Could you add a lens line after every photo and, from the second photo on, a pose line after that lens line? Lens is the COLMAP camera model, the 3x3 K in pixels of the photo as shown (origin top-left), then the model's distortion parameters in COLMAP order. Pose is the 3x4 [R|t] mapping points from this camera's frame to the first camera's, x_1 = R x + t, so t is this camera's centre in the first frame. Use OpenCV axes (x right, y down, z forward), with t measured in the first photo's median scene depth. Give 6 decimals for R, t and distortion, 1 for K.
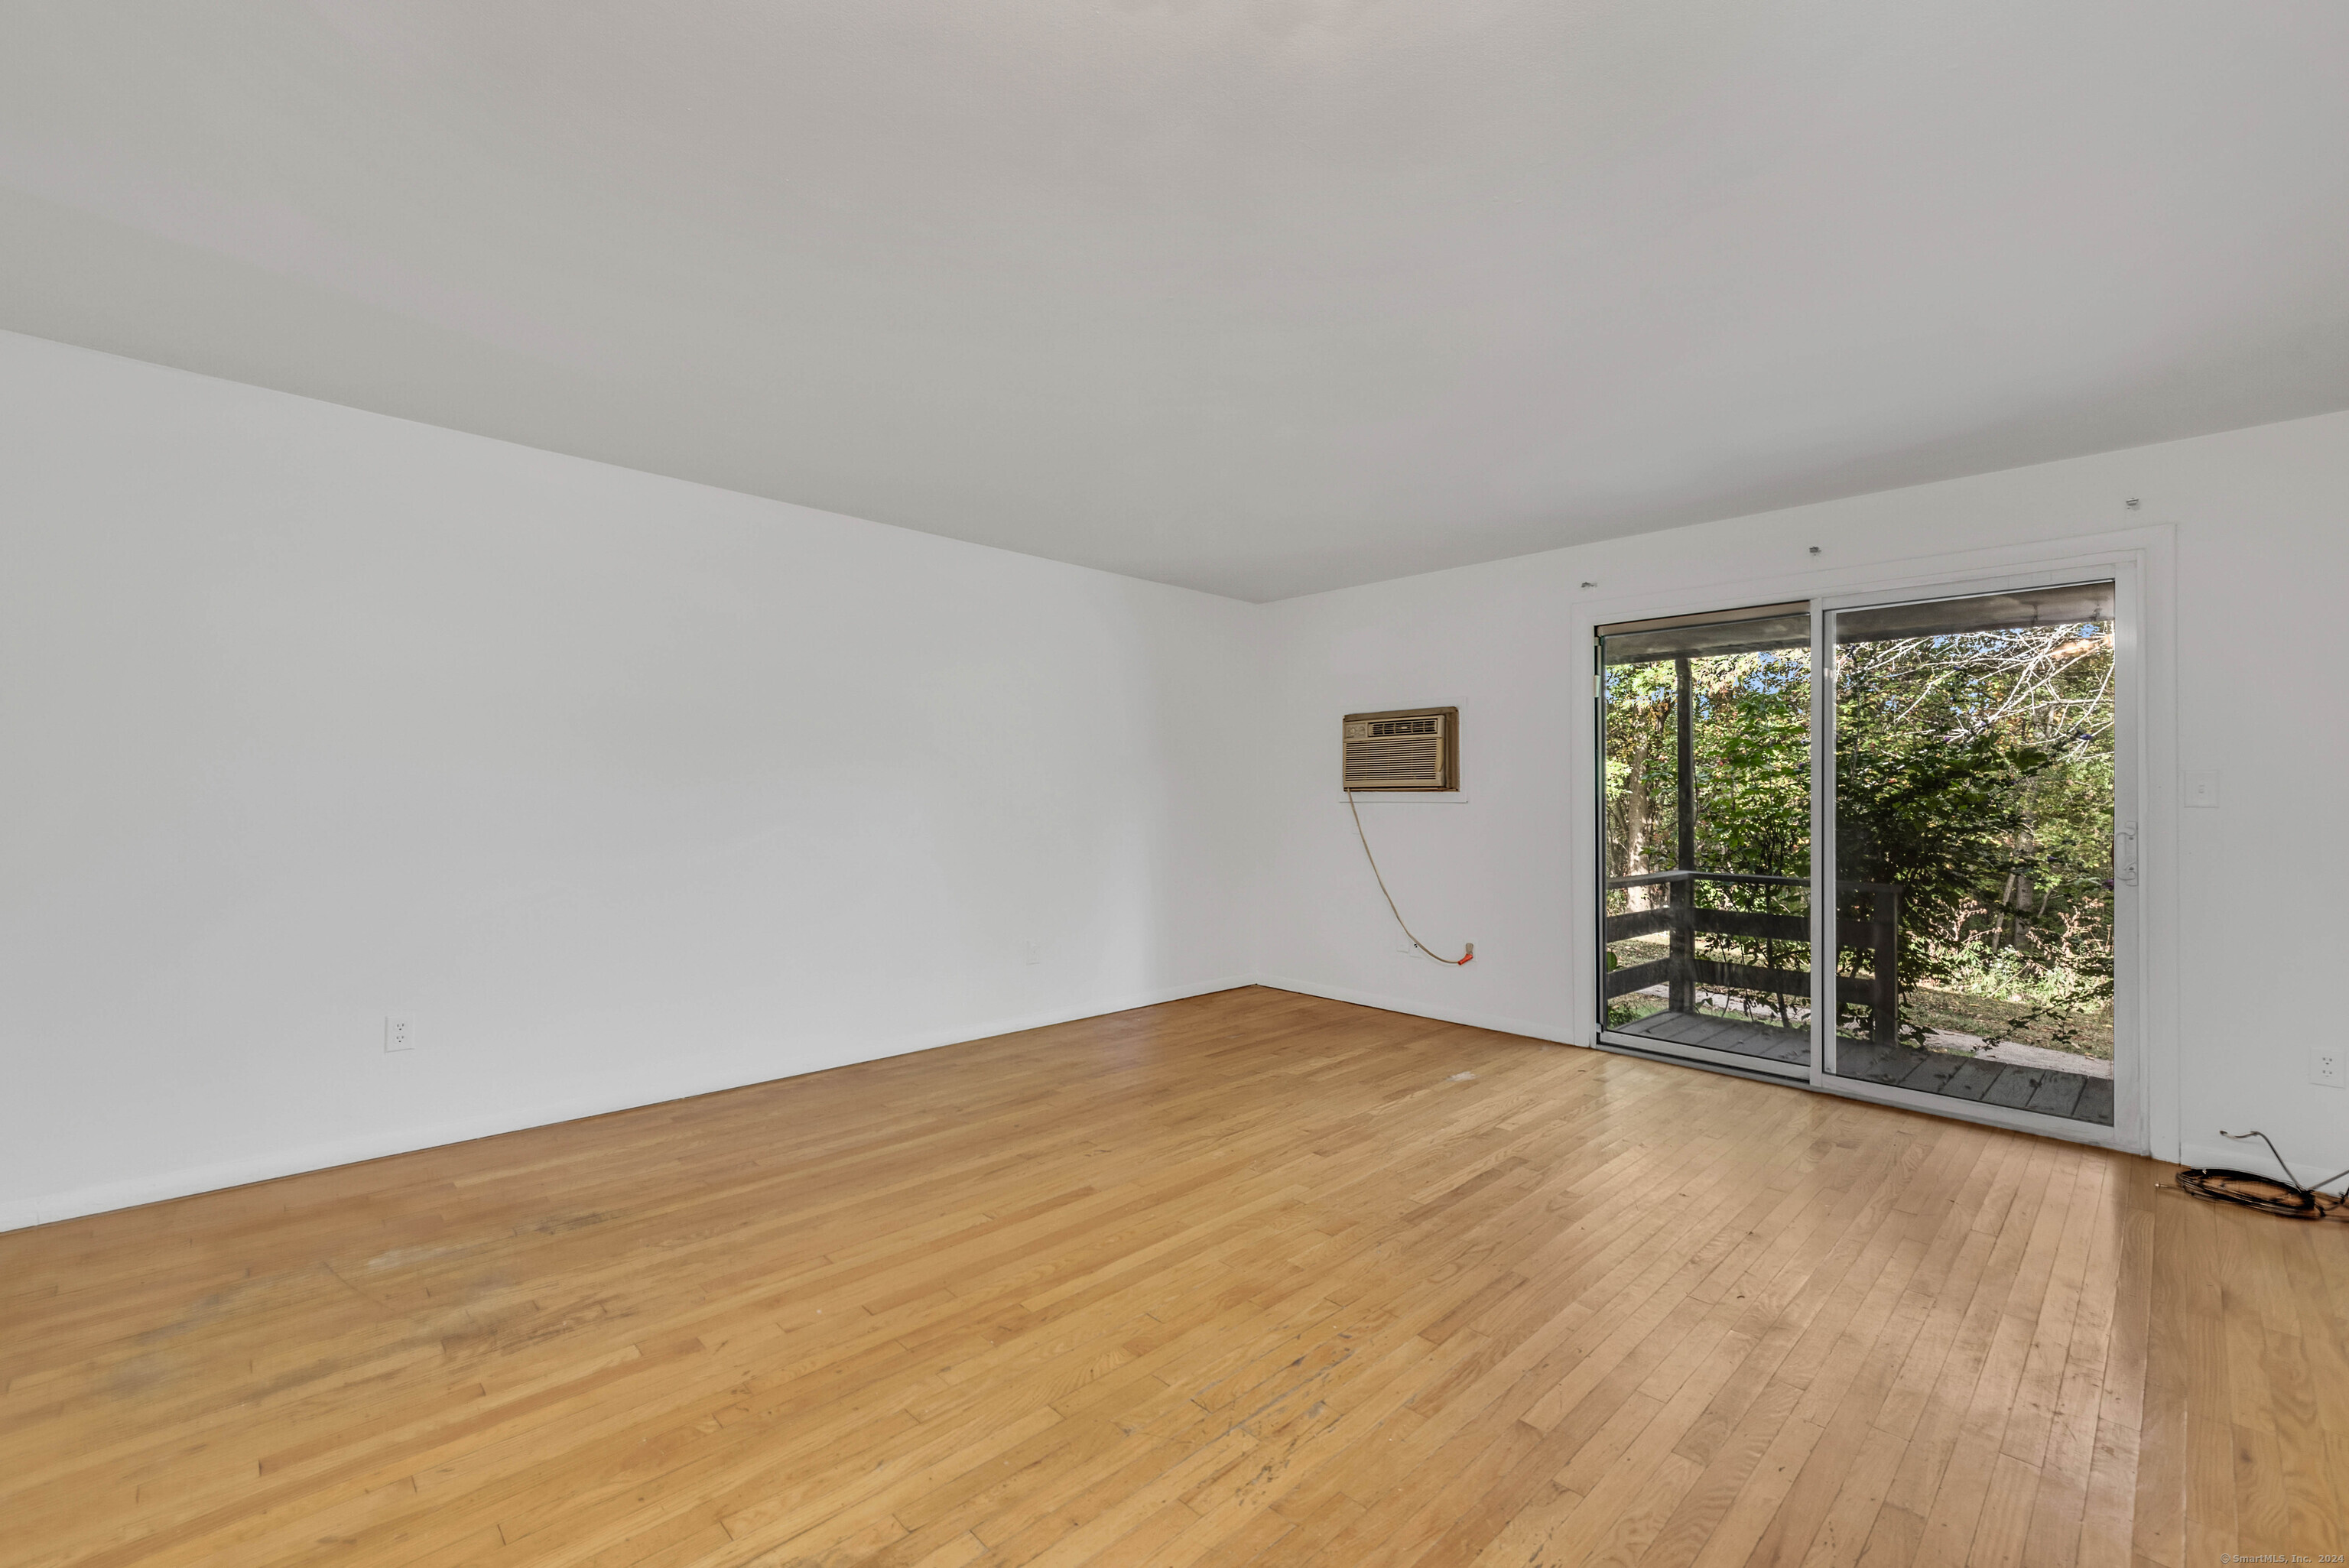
lens RADIAL K [[956.3, 0, 1157.3], [0, 956.3, 787.2], [0, 0, 1]] dist [0.015669, 0.000969]
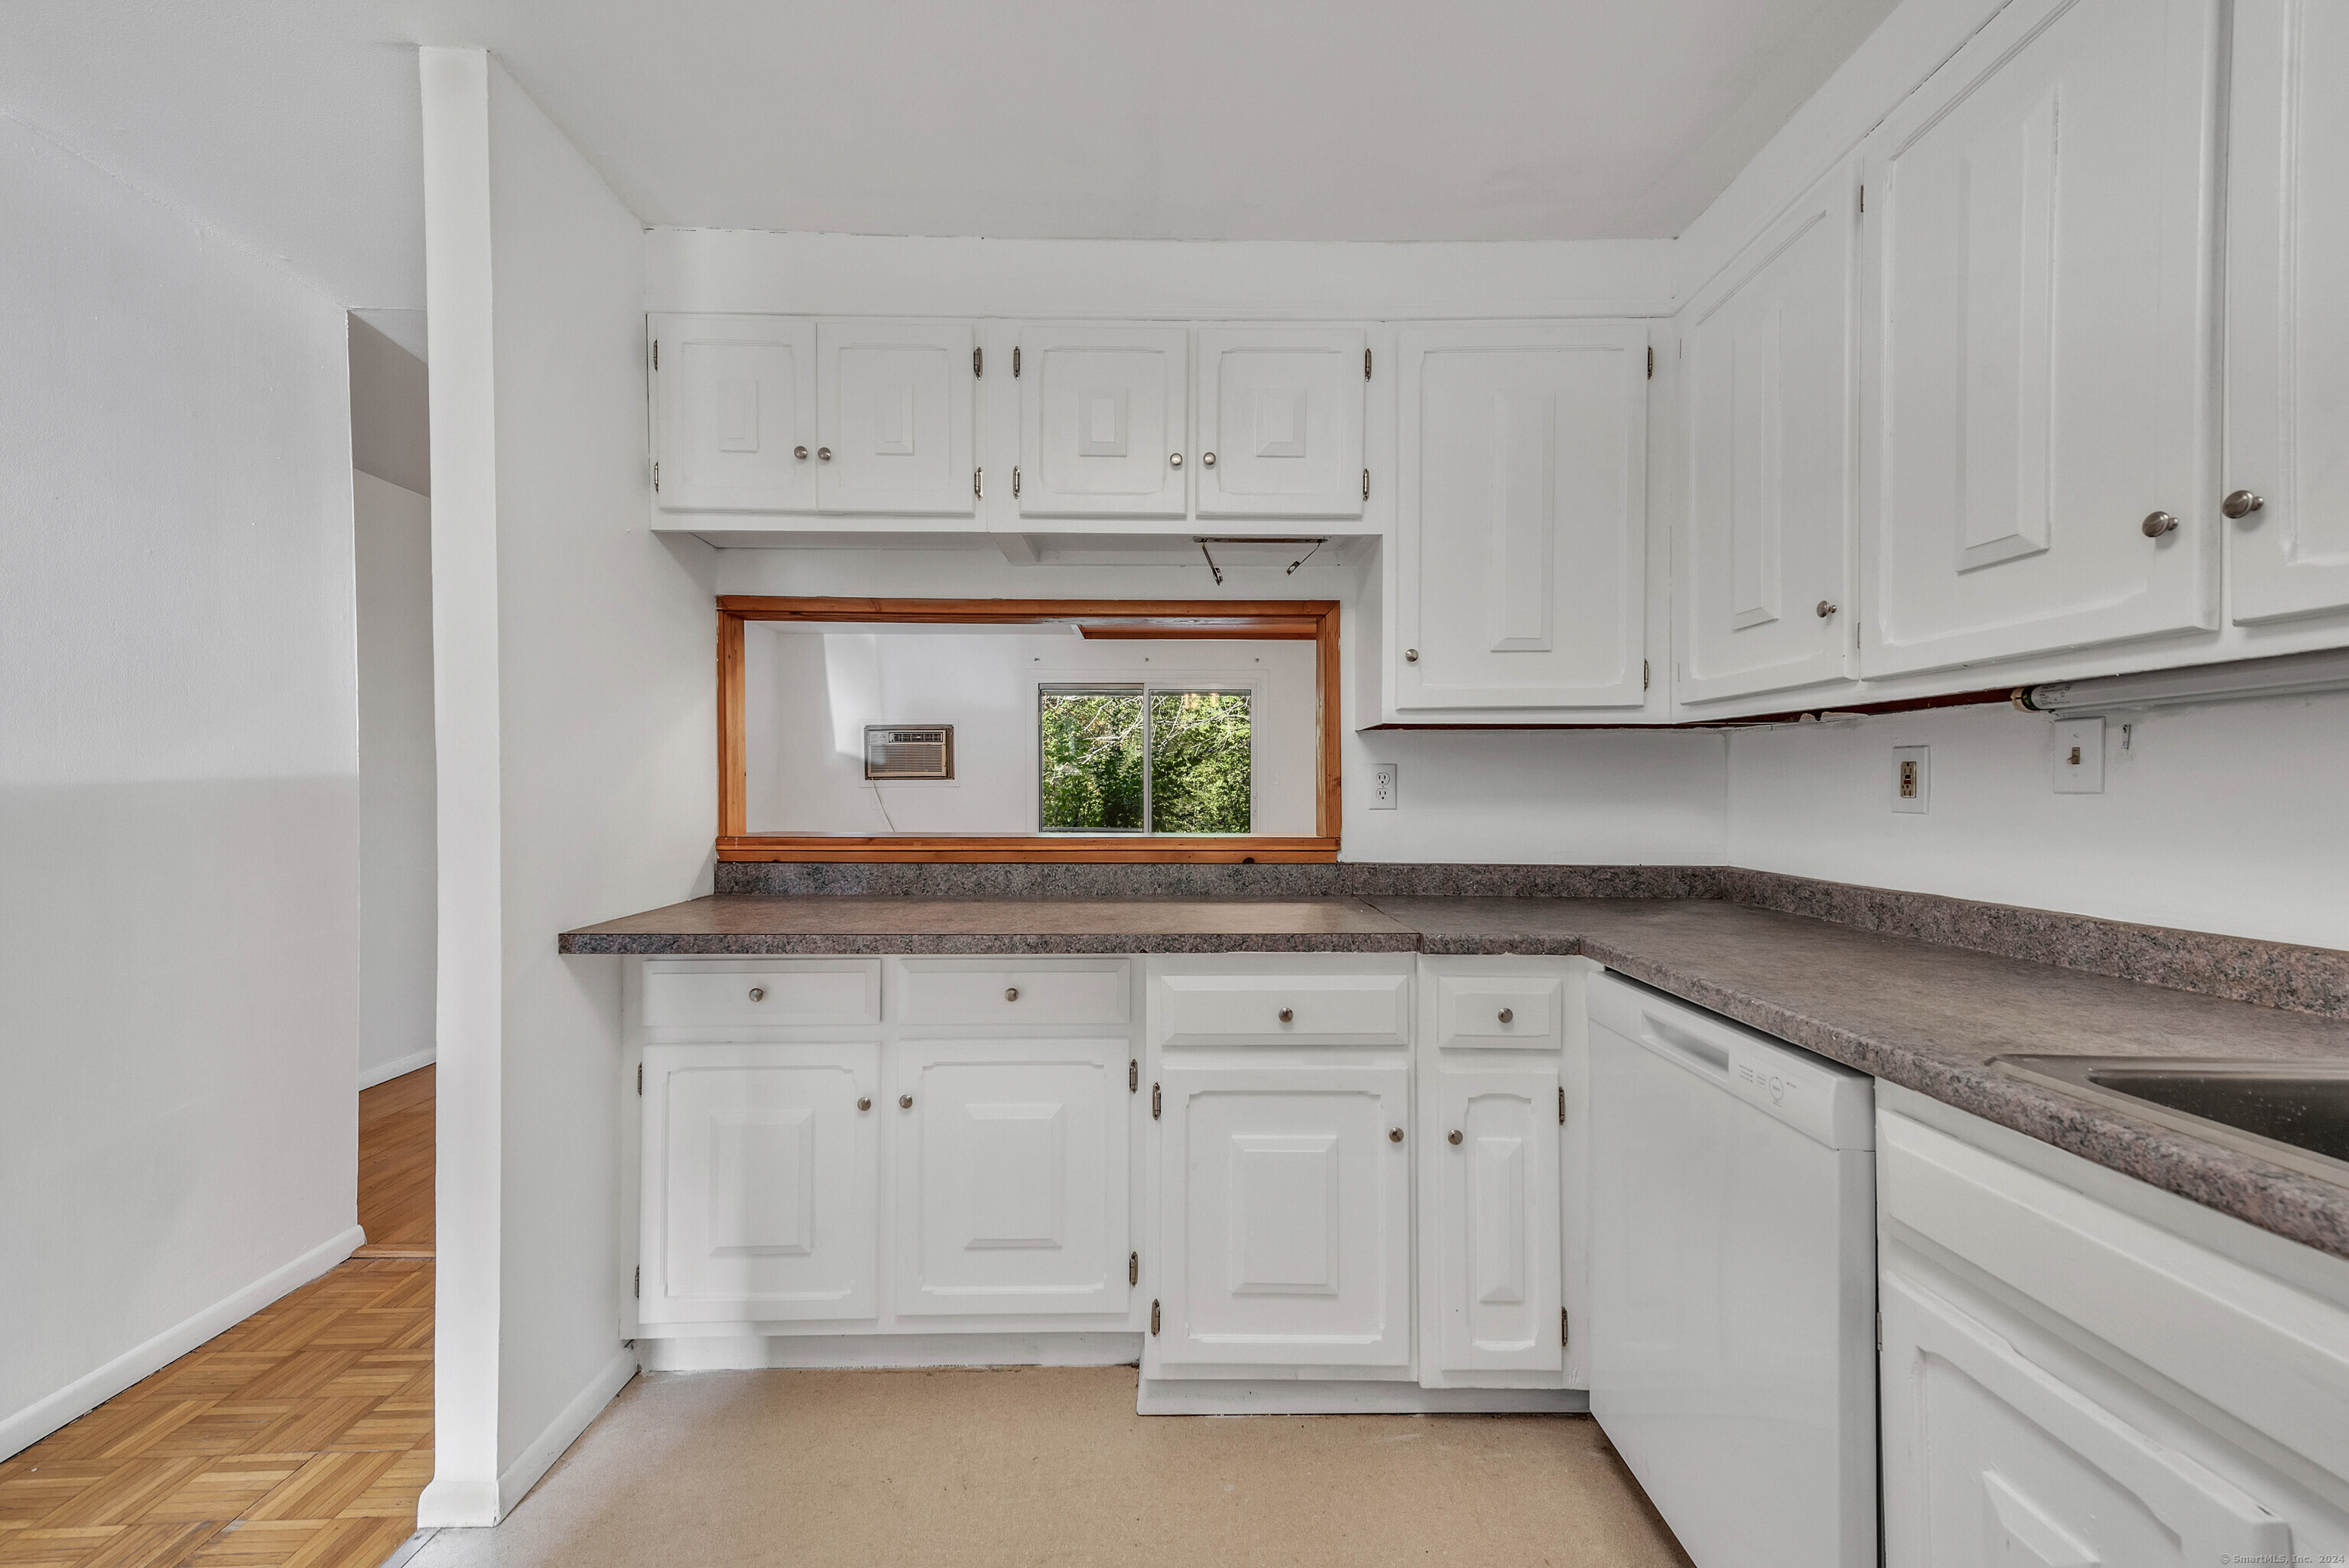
lens RADIAL K [[956.3, 0, 1172.4], [0, 956.3, 780.6], [0, 0, 1]] dist [0.015669, 0.000969]
pose [[0.683197, -0.006111, 0.730209, -0.818575], [0.000186, 0.999966, 0.008194, -0.008529], [-0.730234, -0.005462, 0.683175, -0.464886]]
